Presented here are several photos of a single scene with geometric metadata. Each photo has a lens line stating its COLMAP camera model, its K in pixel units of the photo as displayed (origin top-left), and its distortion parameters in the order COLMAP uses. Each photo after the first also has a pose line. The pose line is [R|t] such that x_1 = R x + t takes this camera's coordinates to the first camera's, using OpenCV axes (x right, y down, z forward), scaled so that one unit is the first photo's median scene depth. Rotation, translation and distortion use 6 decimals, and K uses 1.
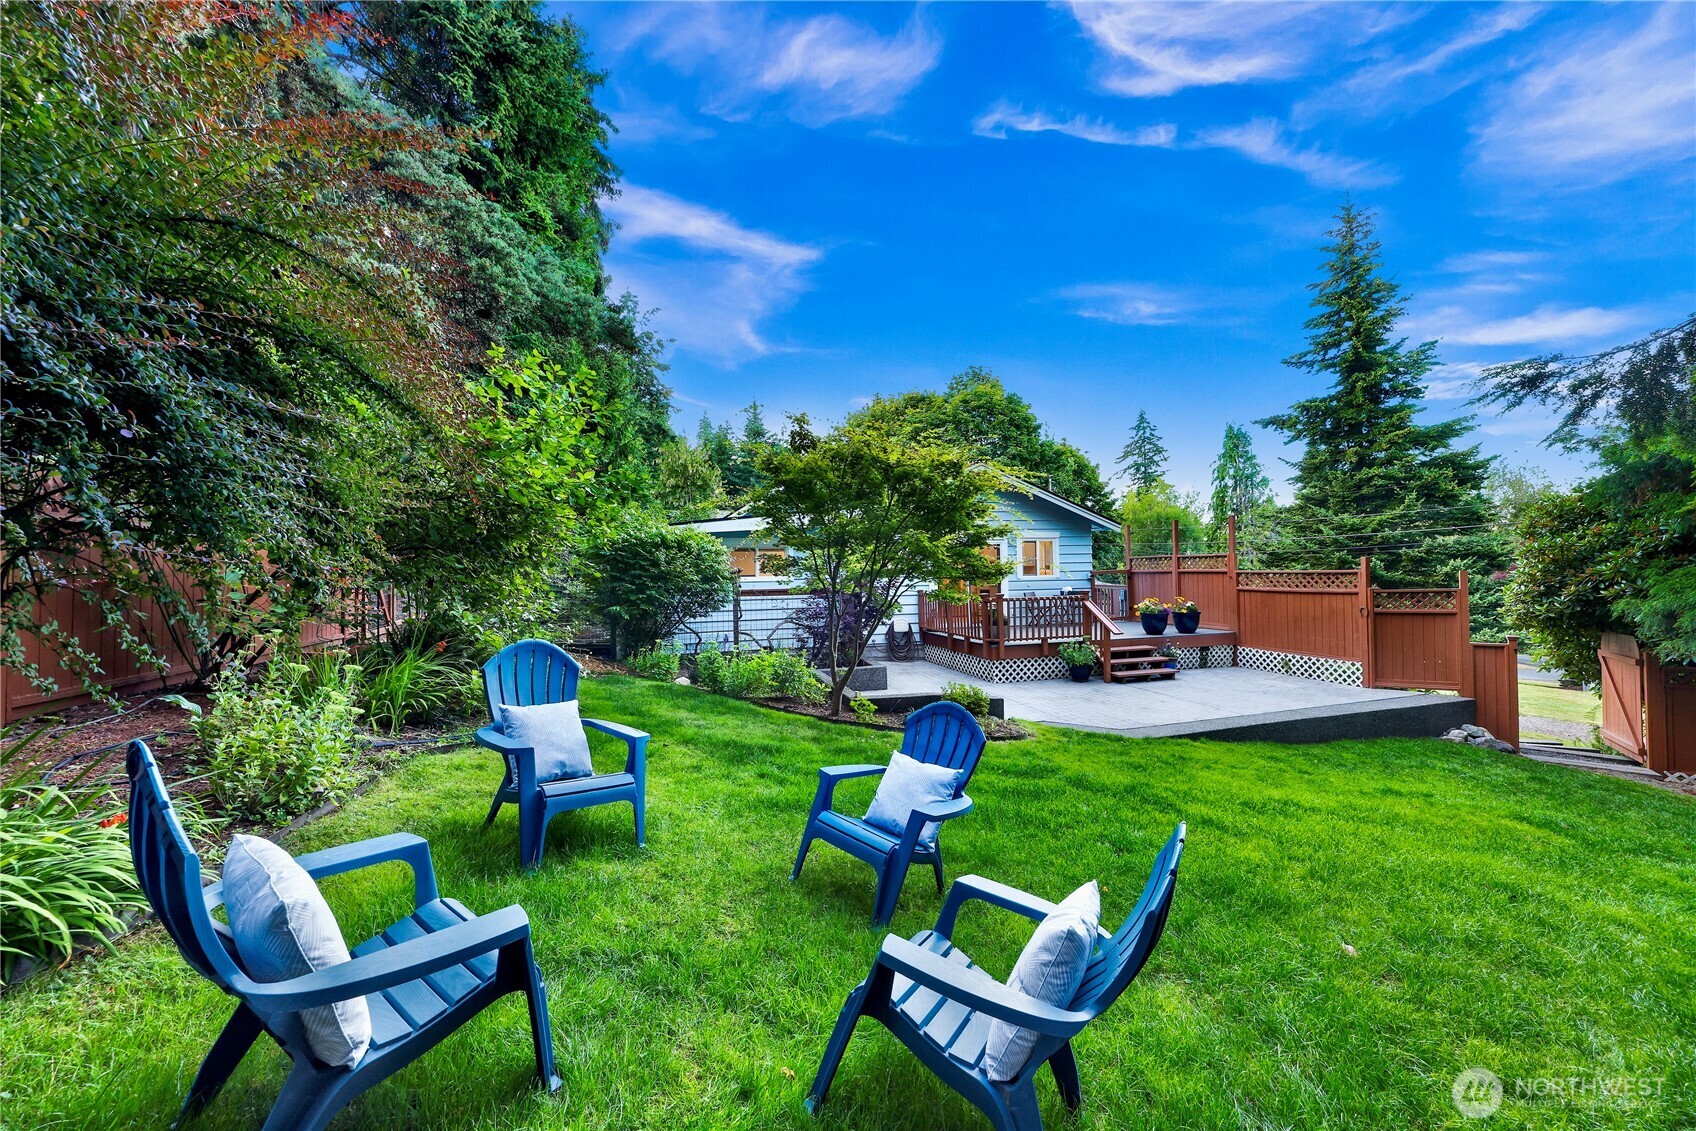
lens RADIAL K [[611.3, 0, 914.7], [0, 611.3, 569.3], [0, 0, 1]] dist [0.000646, -0.000369]
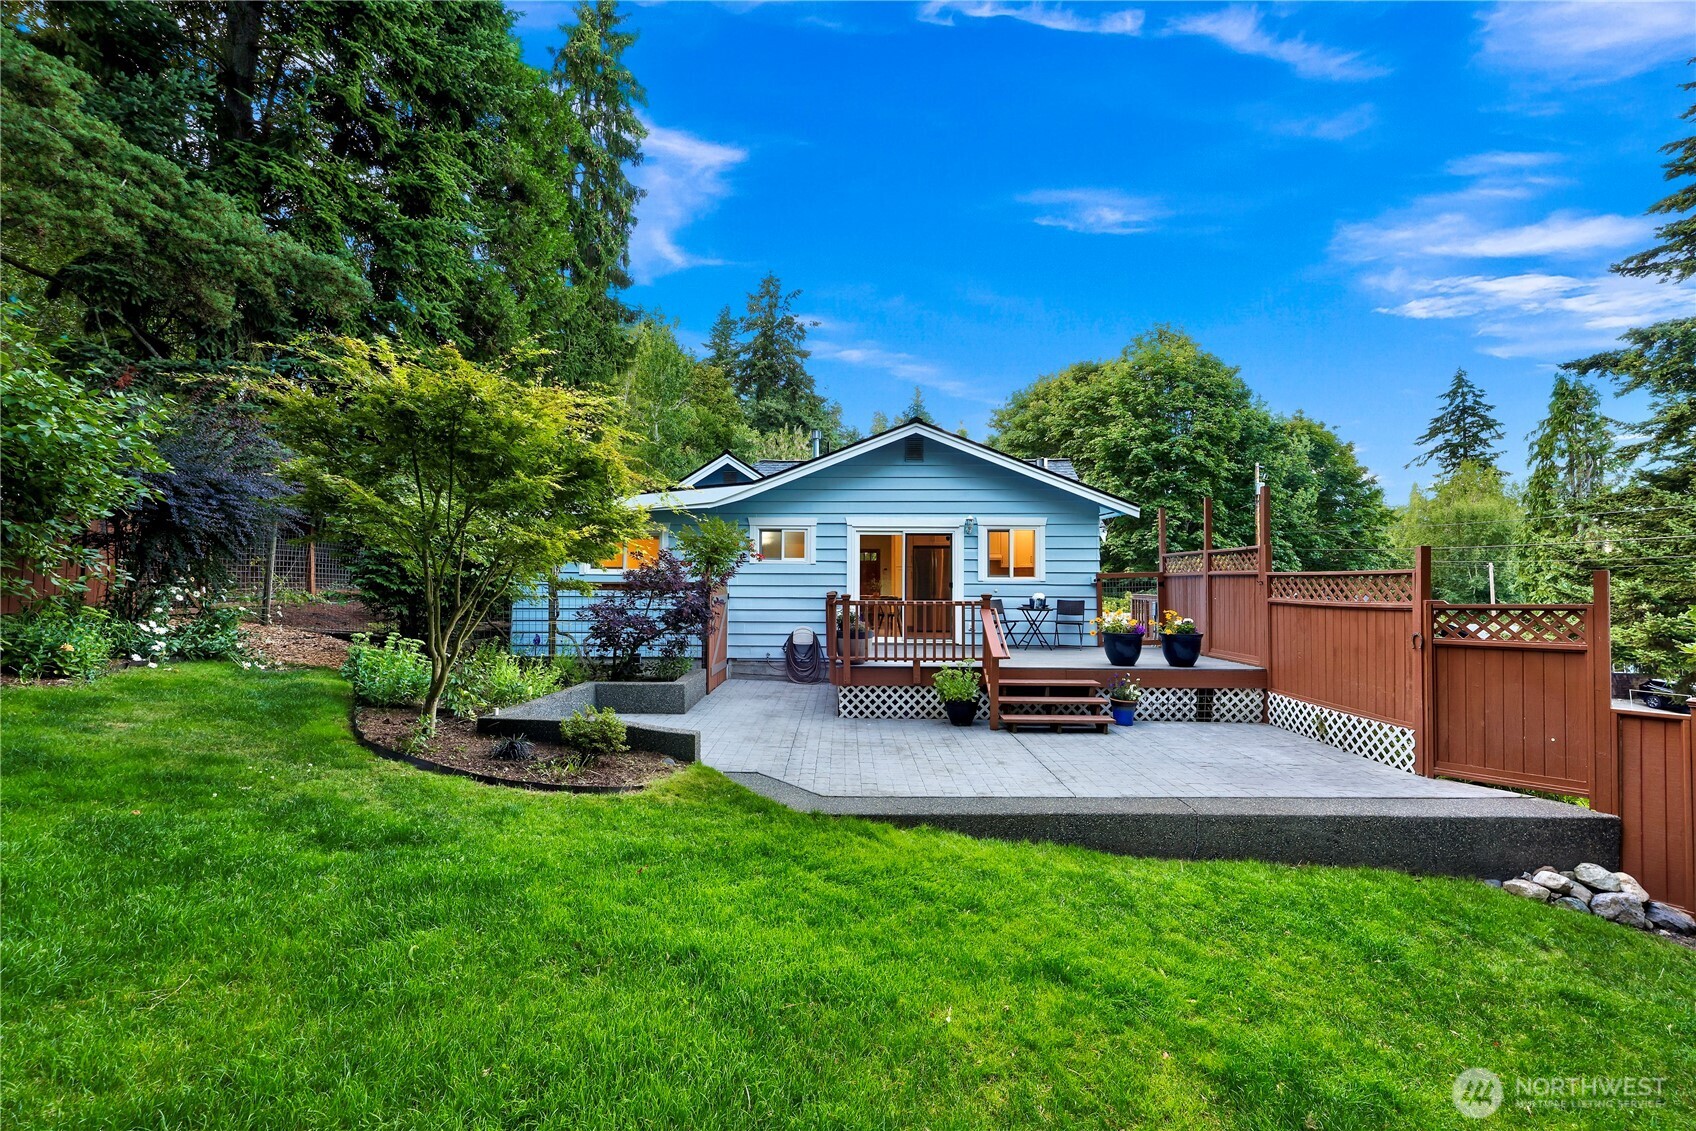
lens RADIAL K [[729.8, 0, 851.1], [0, 729.8, 556.4], [0, 0, 1]] dist [0.008049, 0.000183]
pose [[0.957312, 0.012112, -0.288804, 0.337639], [-0.020575, 0.999443, -0.026287, 0.014826], [0.288325, 0.031107, 0.957027, 0.147501]]
